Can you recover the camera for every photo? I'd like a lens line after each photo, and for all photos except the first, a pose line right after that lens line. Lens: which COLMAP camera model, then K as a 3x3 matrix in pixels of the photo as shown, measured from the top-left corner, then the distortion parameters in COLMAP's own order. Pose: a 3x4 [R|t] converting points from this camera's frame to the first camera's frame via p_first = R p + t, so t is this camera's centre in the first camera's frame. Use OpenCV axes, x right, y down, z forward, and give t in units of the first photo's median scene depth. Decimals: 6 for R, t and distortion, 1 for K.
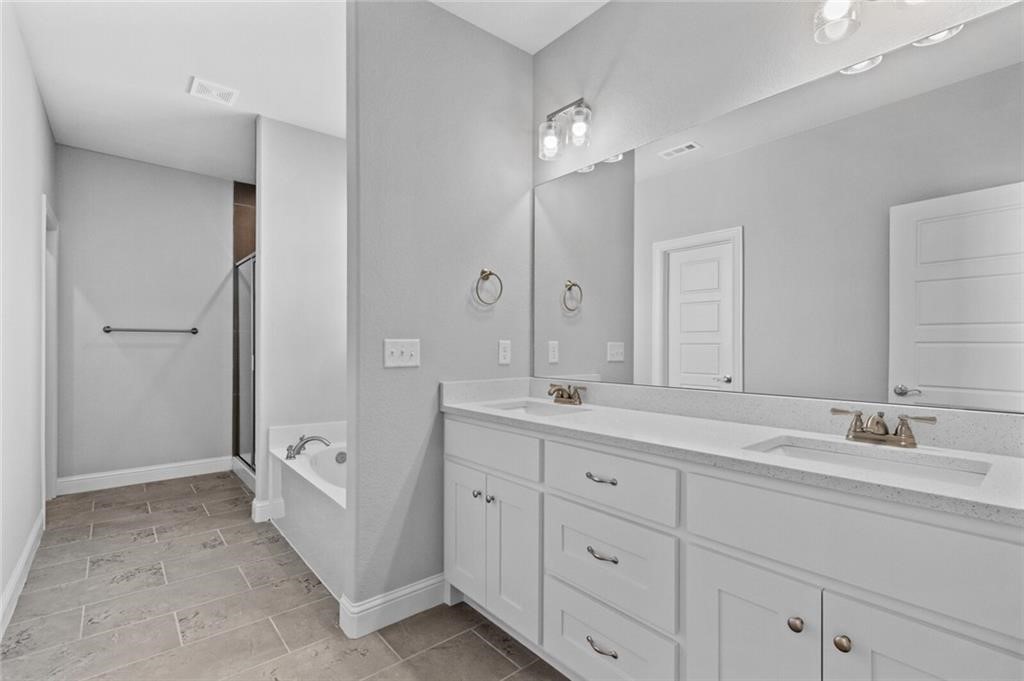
lens RADIAL K [[475.2, 0, 514.7], [0, 475.2, 347.2], [0, 0, 1]] dist [0.003622, -0.000443]
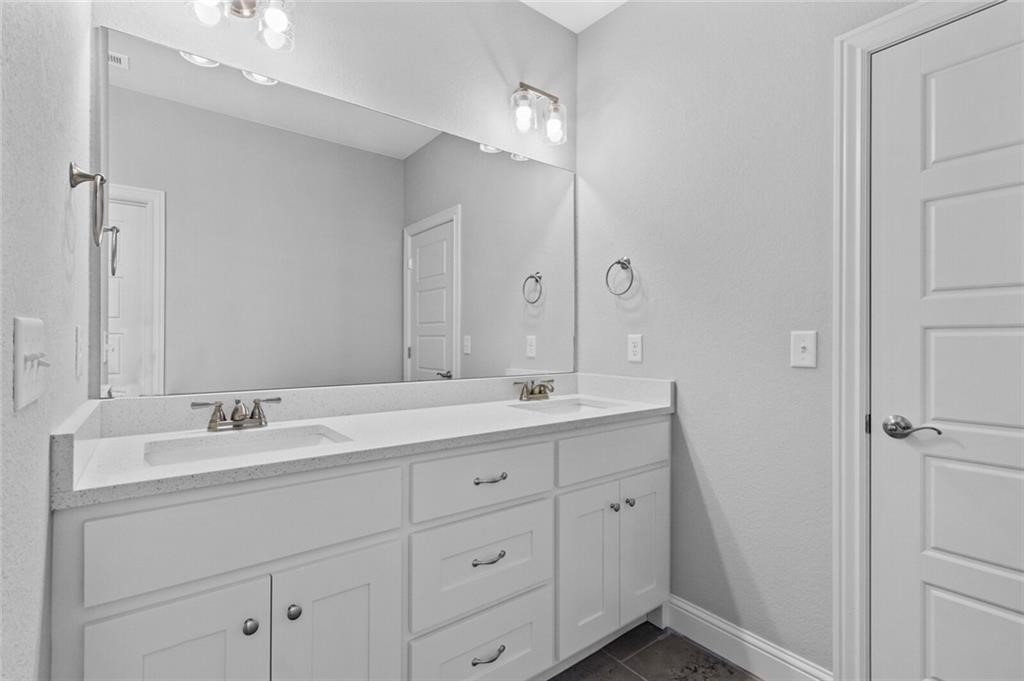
lens RADIAL K [[475.2, 0, 515.1], [0, 475.2, 334.4], [0, 0, 1]] dist [0.003622, -0.000443]
pose [[0.035582, 0.011324, 0.999303, -0.435138], [-0.003452, 0.999931, -0.011208, -0.001431], [-0.999361, -0.003050, 0.035619, 0.515282]]
